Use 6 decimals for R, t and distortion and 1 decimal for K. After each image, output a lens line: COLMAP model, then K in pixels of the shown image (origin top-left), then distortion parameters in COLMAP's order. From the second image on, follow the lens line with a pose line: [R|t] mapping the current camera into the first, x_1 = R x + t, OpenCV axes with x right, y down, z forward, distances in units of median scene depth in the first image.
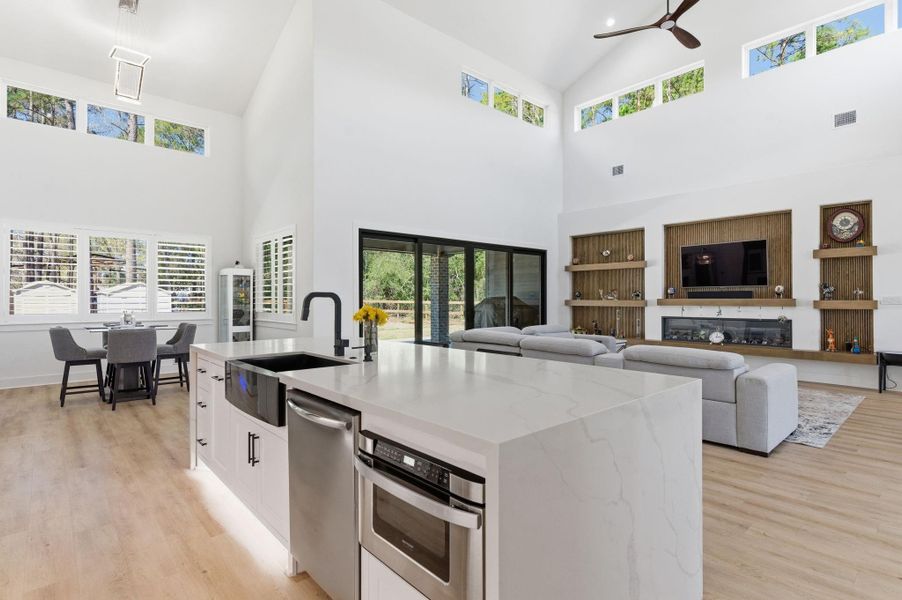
lens RADIAL K [[441.6, 0, 445.7], [0, 441.6, 300.1], [0, 0, 1]] dist [-0.000920, 0.001131]
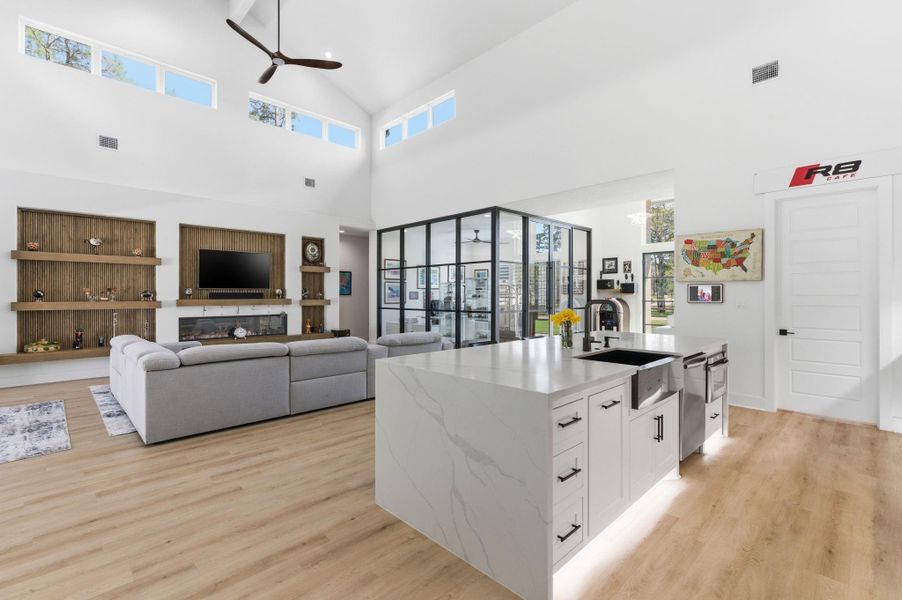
lens RADIAL K [[403.6, 0, 450.6], [0, 403.6, 296.8], [0, 0, 1]] dist [0.001990, -0.000274]
pose [[-0.029929, -0.000751, 0.999552, -0.489642], [0.002785, 0.999996, 0.000835, -0.009646], [-0.999548, 0.002809, -0.029927, 0.511858]]
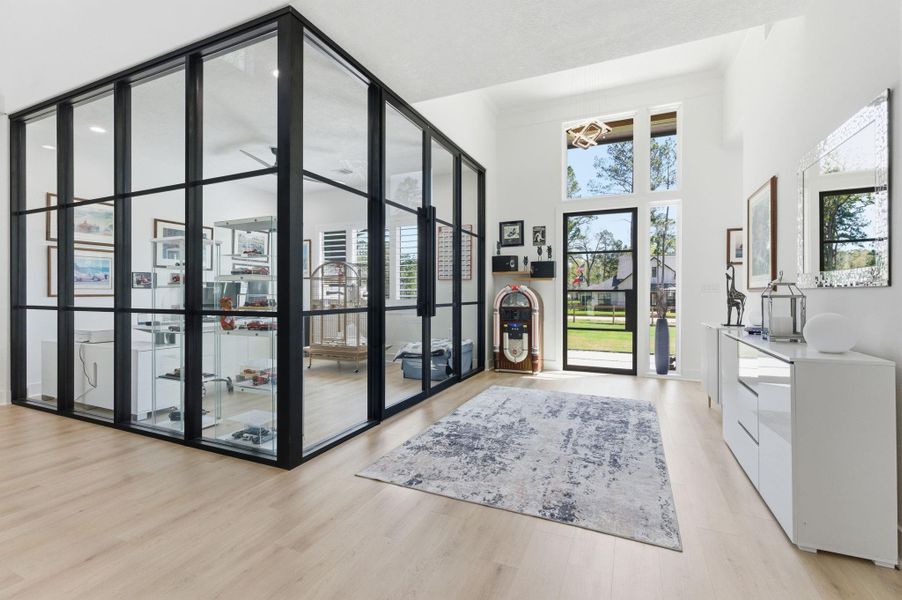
lens RADIAL K [[403.6, 0, 448.3], [0, 403.6, 295.1], [0, 0, 1]] dist [0.001990, -0.000274]
pose [[-0.393979, -0.002001, 0.919117, 0.184533], [0.002403, 0.999992, 0.003207, 0.014106], [-0.919116, 0.003472, -0.393971, 0.374533]]
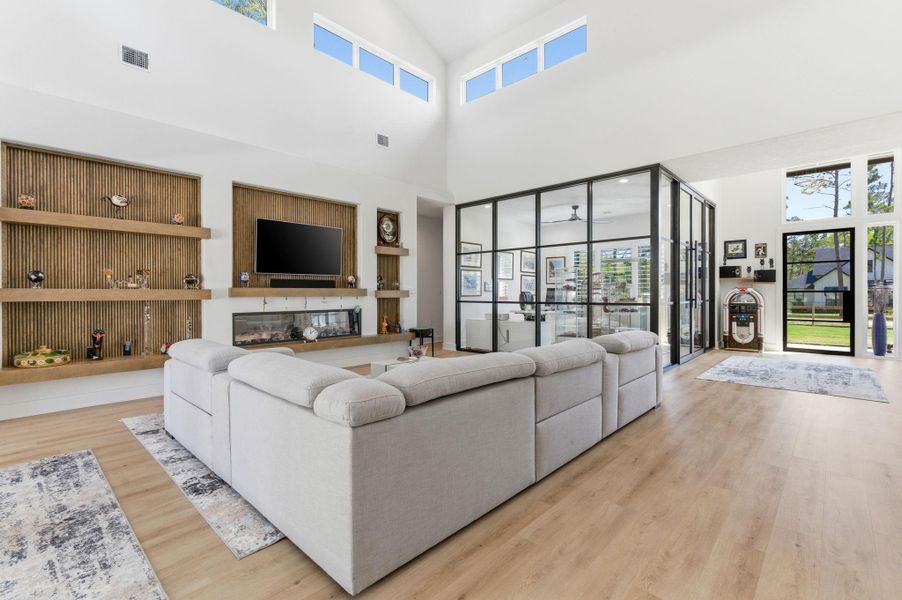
lens RADIAL K [[403.6, 0, 449.4], [0, 403.6, 296.2], [0, 0, 1]] dist [0.001990, -0.000274]
pose [[-0.072131, -0.003628, 0.997389, -0.196825], [0.005544, 0.999976, 0.004039, 0.011532], [-0.997380, 0.005821, -0.072109, 0.838357]]
